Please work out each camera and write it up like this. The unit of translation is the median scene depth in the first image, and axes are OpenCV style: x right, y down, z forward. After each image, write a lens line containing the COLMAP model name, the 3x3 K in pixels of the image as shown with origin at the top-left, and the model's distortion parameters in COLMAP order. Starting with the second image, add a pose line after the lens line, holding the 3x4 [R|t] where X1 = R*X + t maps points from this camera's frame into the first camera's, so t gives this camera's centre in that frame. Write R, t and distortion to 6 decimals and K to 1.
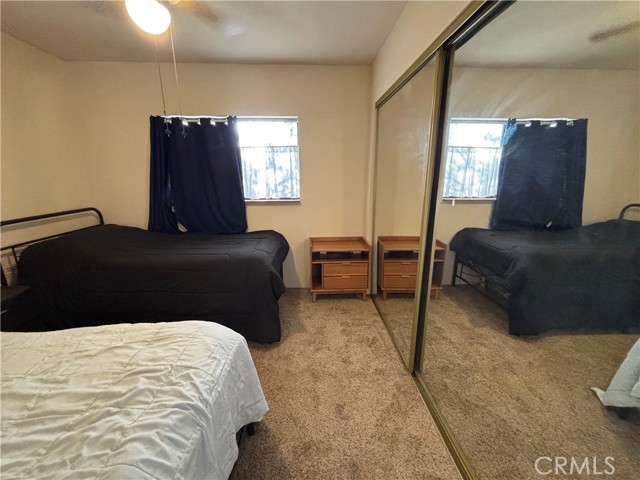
lens RADIAL K [[259.9, 0, 319.9], [0, 259.9, 240.1], [0, 0, 1]] dist [-0.003687, 0.001021]
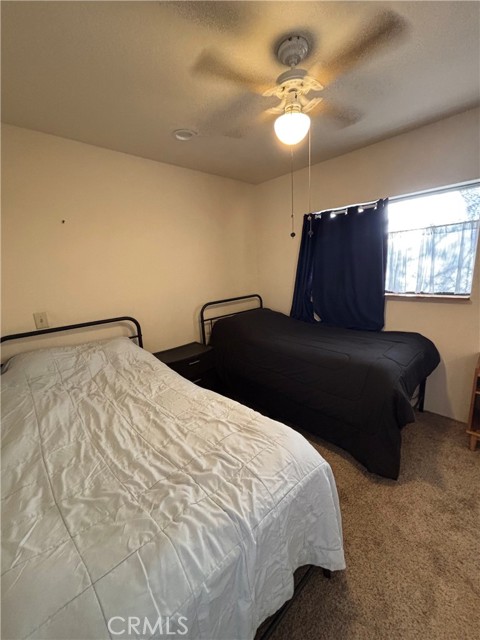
lens RADIAL K [[259.9, 0, 240.2], [0, 259.9, 318.8], [0, 0, 1]] dist [-0.003687, 0.001021]
pose [[0.657118, 0.119980, -0.744178, 0.059335], [-0.132229, 0.990290, 0.042899, -0.063509], [0.742099, 0.070213, 0.666602, 0.109556]]
